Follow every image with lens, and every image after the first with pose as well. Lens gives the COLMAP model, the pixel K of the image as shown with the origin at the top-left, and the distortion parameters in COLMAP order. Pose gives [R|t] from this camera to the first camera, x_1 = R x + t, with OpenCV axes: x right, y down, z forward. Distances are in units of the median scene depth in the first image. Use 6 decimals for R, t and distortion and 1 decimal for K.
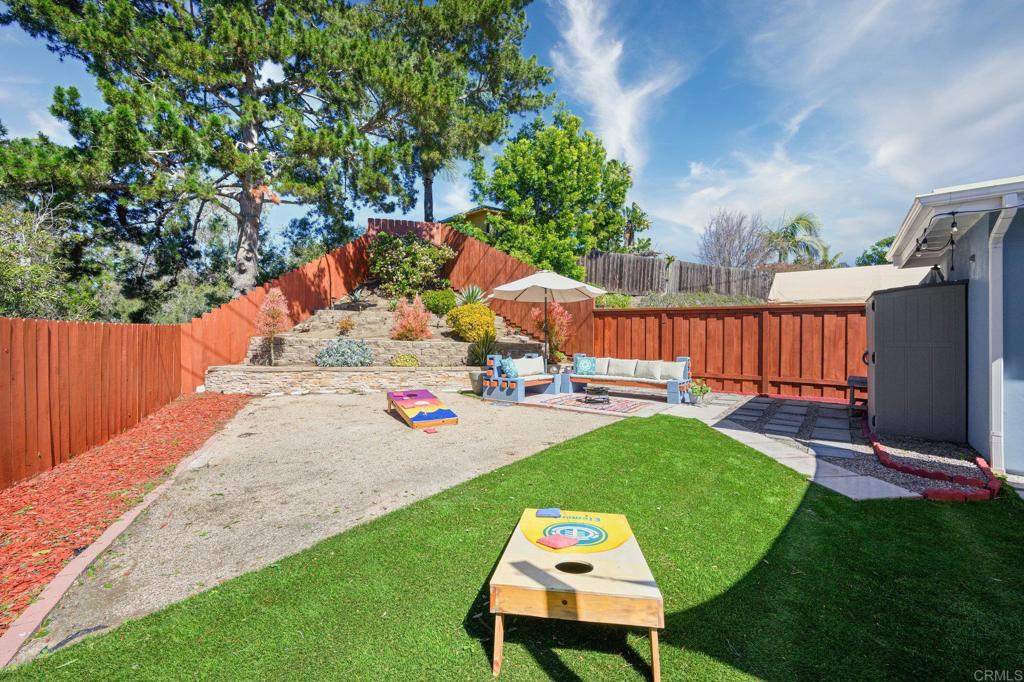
lens RADIAL K [[430.8, 0, 512.0], [0, 430.8, 341.0], [0, 0, 1]] dist [-0.012486, 0.000456]
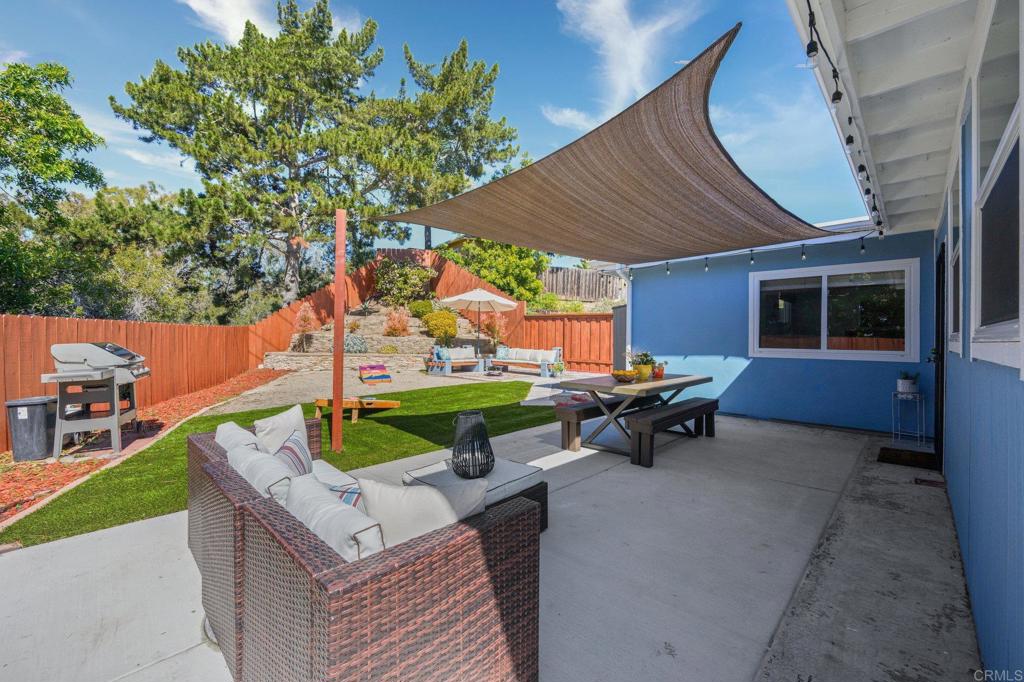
lens RADIAL K [[428.2, 0, 512.0], [0, 428.2, 341.0], [0, 0, 1]] dist [-0.001202, -0.000436]
pose [[0.992594, 0.004495, -0.121392, 0.293615], [-0.004447, 0.999990, 0.000663, 0.009999], [0.121394, -0.000118, 0.992604, -0.346929]]
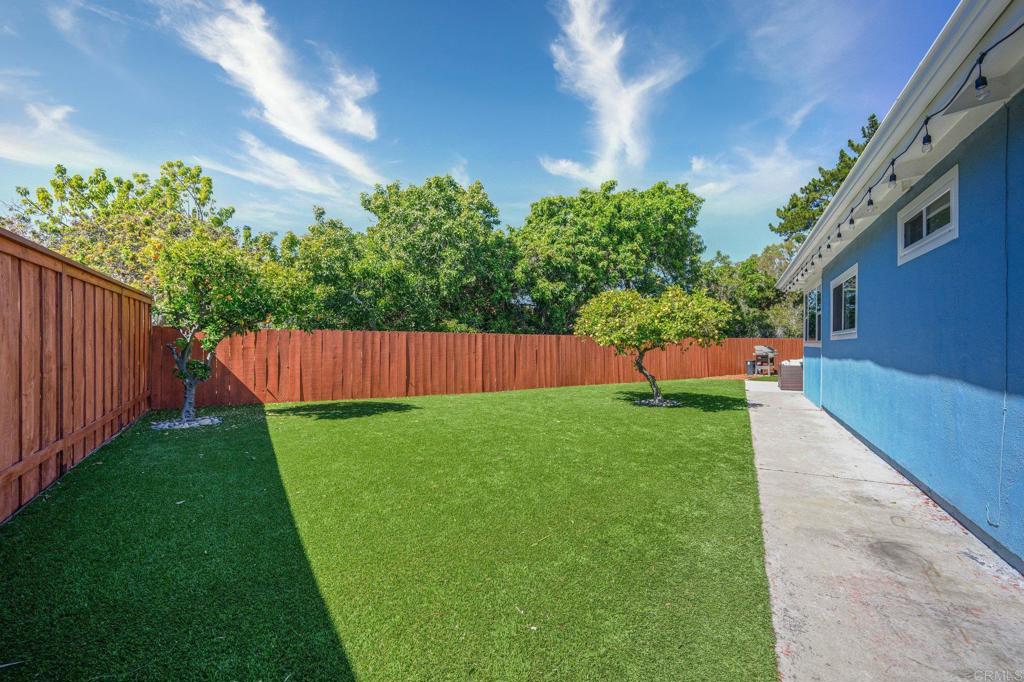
lens RADIAL K [[428.2, 0, 512.0], [0, 428.2, 341.0], [0, 0, 1]] dist [-0.001202, -0.000436]
pose [[0.143046, -0.015321, -0.989597, 1.168226], [-0.006466, 0.999844, -0.016415, 0.027634], [0.989695, 0.008747, 0.142925, -1.047479]]
